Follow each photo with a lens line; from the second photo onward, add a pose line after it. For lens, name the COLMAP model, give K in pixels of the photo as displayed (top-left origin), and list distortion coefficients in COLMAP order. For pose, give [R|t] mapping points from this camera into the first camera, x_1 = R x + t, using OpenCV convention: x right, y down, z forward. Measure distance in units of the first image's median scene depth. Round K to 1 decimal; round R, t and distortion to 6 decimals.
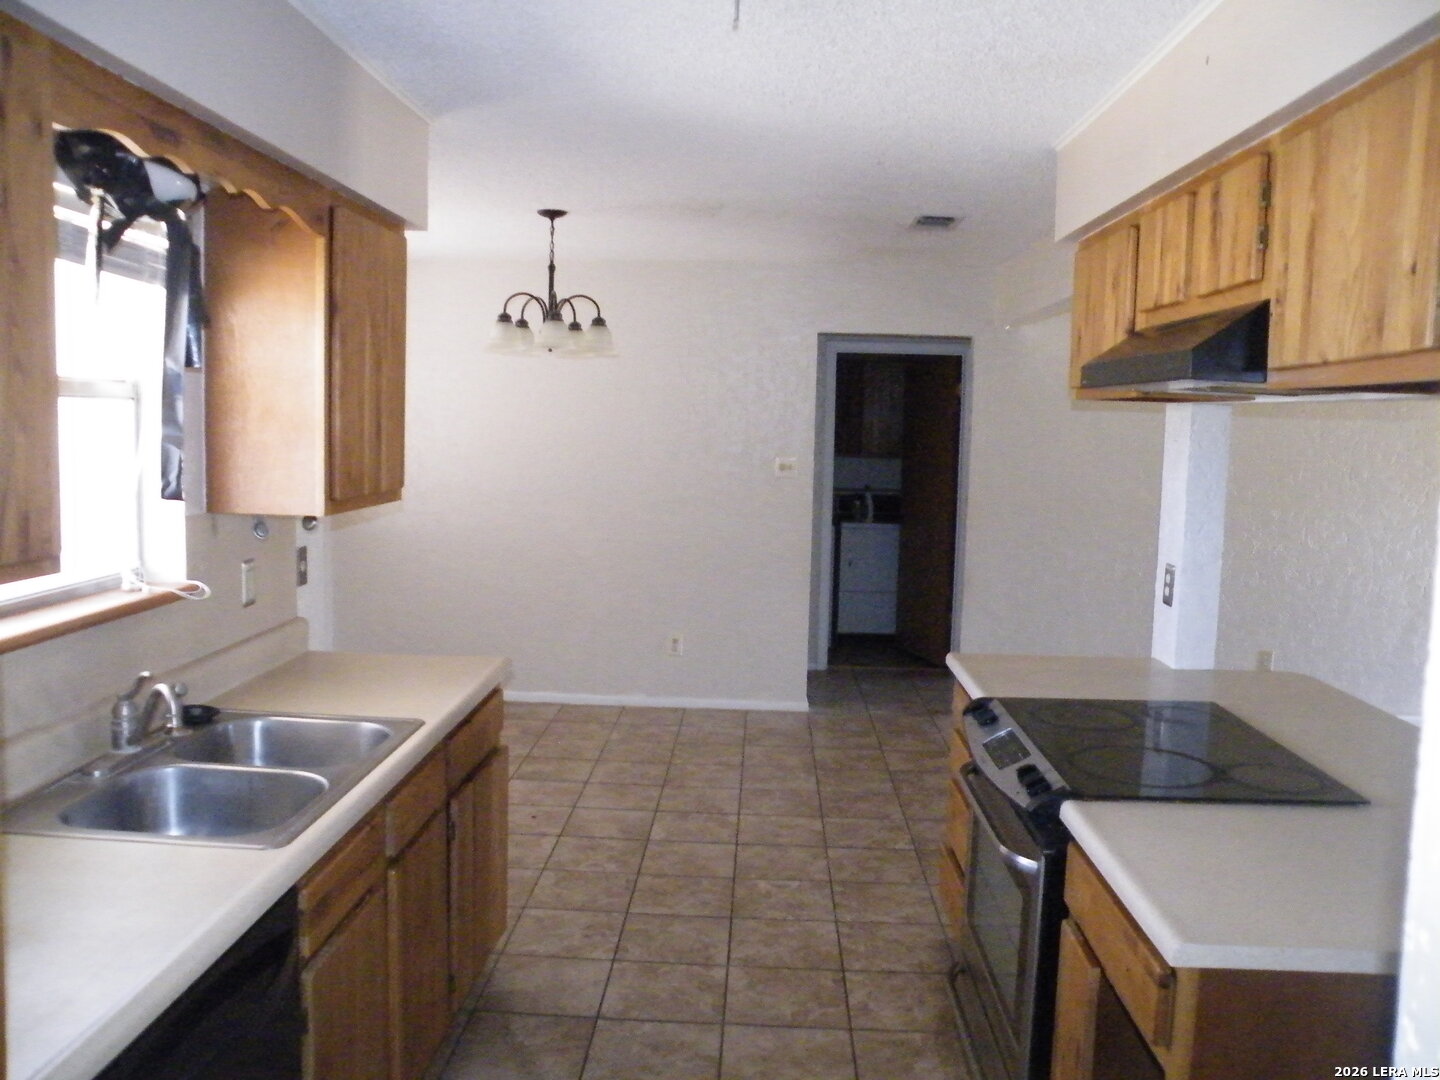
lens RADIAL K [[1174.7, 0, 707.2], [0, 1174.7, 545.6], [0, 0, 1]] dist [-0.164287, 0.168513]
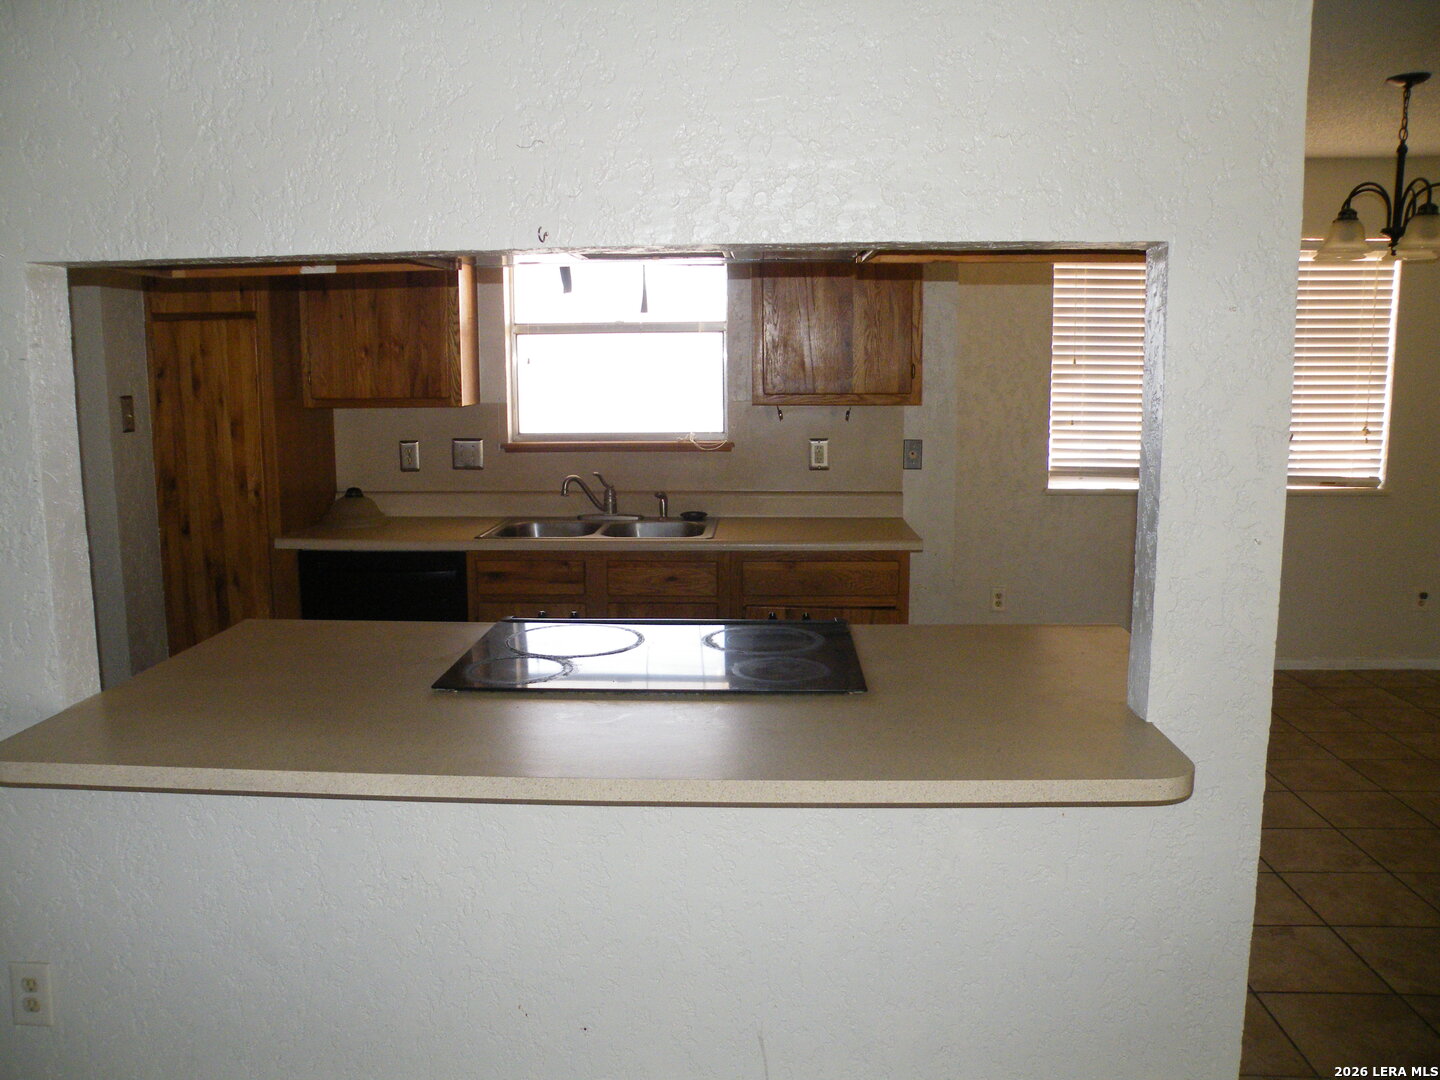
lens RADIAL K [[1174.7, 0, 707.2], [0, 1174.7, 545.6], [0, 0, 1]] dist [-0.164287, 0.168513]
pose [[-0.002018, 0.130776, -0.991410, 0.610383], [-0.102002, 0.986214, 0.130298, -0.016681], [0.994782, 0.101389, 0.011349, 0.479075]]
